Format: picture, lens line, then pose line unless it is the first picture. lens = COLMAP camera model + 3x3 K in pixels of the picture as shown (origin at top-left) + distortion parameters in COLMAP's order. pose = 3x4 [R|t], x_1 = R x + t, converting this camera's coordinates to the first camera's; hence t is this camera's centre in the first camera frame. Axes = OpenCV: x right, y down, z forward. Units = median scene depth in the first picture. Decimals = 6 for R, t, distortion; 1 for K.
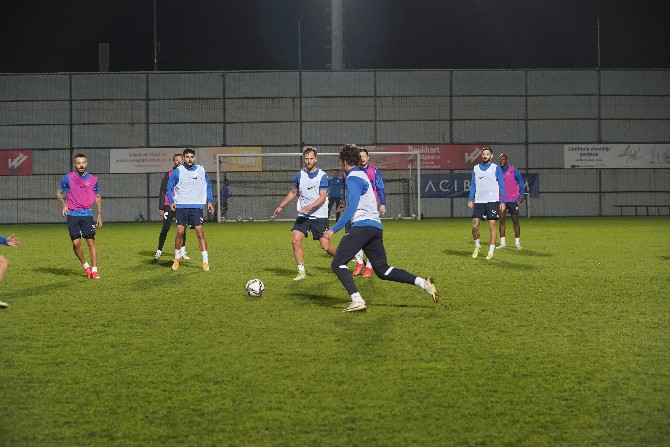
lens RADIAL K [[2041.2, 0, 336.0], [0, 2041.2, 225.0], [0, 0, 1]] dist [-0.743588, 0.000000]
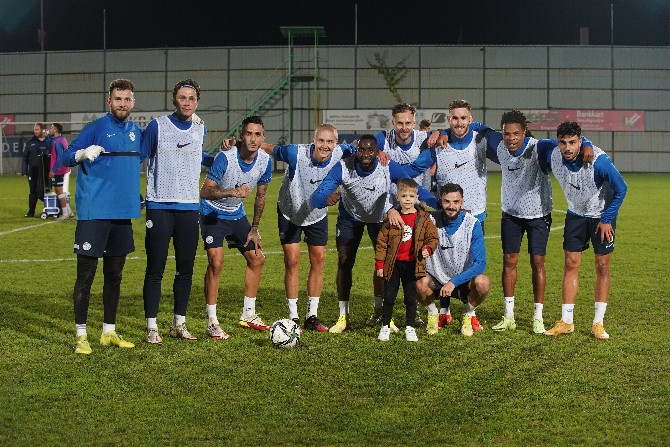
lens RADIAL K [[1715.8, 0, 334.4], [0, 1715.8, 222.5], [0, 0, 1]] dist [-0.547965, 0.000000]
pose [[0.950880, 0.027010, -0.308379, 0.205121], [-0.017987, 0.999324, 0.032067, -0.003129], [0.309037, -0.024945, 0.950723, 0.026215]]
